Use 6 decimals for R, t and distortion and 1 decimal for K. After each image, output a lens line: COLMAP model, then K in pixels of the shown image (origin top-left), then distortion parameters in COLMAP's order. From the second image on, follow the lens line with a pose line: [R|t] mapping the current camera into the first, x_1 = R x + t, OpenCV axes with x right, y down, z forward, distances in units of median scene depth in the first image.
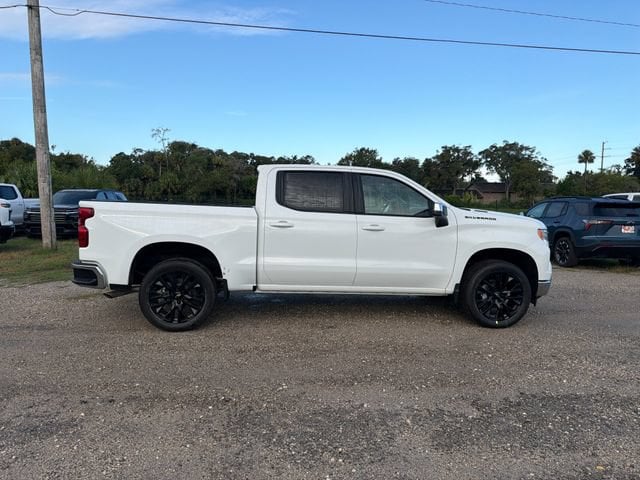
lens RADIAL K [[448.0, 0, 313.7], [0, 448.0, 243.3], [0, 0, 1]] dist [0.103120, -0.149032]
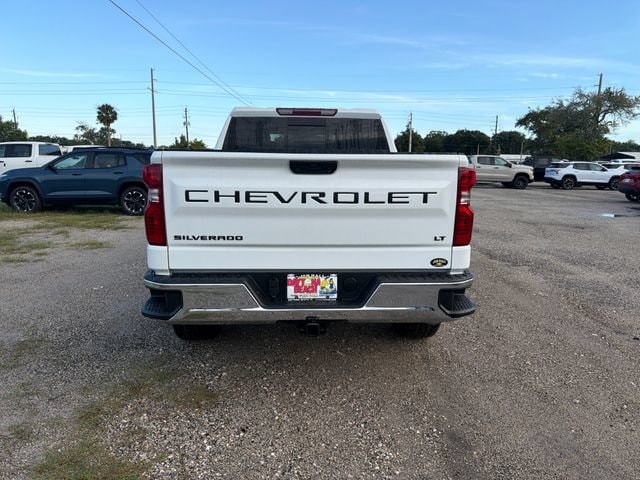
lens RADIAL K [[452.5, 0, 322.0], [0, 452.5, 242.0], [0, 0, 1]] dist [0.009714, -0.003485]
pose [[0.049190, -0.187756, 0.980983, -0.955801], [0.076177, 0.980017, 0.183752, -0.095906], [-0.995880, 0.065689, 0.062510, 1.047147]]
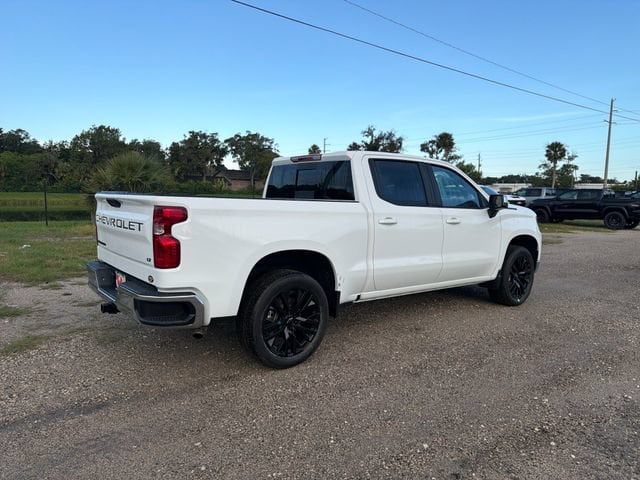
lens RADIAL K [[448.6, 0, 317.8], [0, 448.6, 241.3], [0, 0, 1]] dist [0.099899, -0.147425]
pose [[0.840478, -0.060582, 0.538448, -0.620589], [0.046035, 0.998121, 0.040444, -0.041885], [-0.539886, -0.009205, 0.841688, 0.317650]]
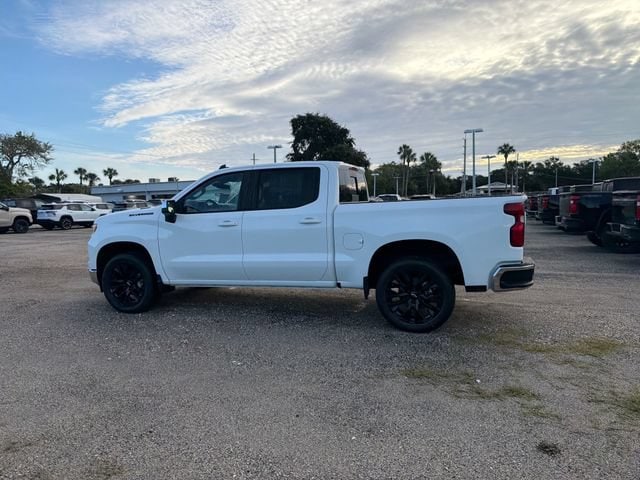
lens RADIAL K [[448.9, 0, 313.7], [0, 448.9, 243.1], [0, 0, 1]] dist [0.059351, -0.074485]
pose [[-0.910639, -0.034901, 0.411726, -0.501510], [0.043220, 0.982915, 0.178912, -0.194819], [-0.410936, 0.180719, -0.893573, 2.160344]]
